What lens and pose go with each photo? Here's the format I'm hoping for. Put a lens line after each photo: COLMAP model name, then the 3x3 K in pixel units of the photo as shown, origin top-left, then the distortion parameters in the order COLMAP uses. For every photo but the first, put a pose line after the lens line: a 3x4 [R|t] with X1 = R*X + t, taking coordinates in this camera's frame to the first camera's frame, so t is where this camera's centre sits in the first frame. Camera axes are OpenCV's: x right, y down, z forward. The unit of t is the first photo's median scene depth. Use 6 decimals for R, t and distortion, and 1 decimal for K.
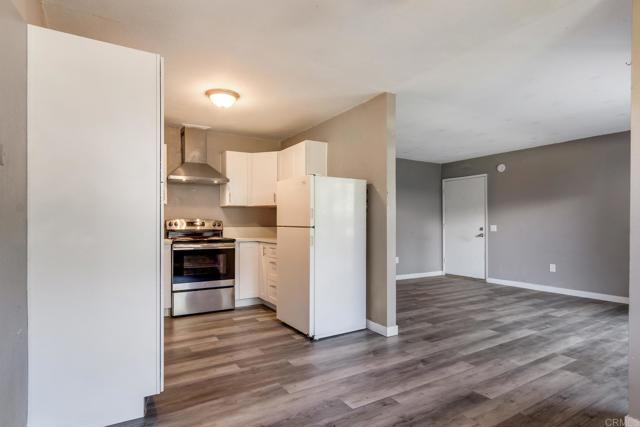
lens RADIAL K [[335.9, 0, 315.3], [0, 335.9, 223.7], [0, 0, 1]] dist [0.003490, -0.000681]
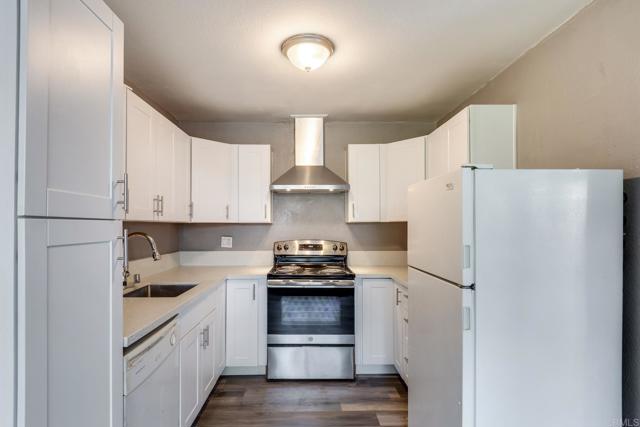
lens RADIAL K [[335.9, 0, 315.3], [0, 335.9, 223.7], [0, 0, 1]] dist [0.003490, -0.000681]
pose [[0.865515, -0.003044, -0.500874, 0.026793], [0.001095, 0.999991, -0.004185, -0.050170], [0.500883, 0.003074, 0.865510, 0.372509]]
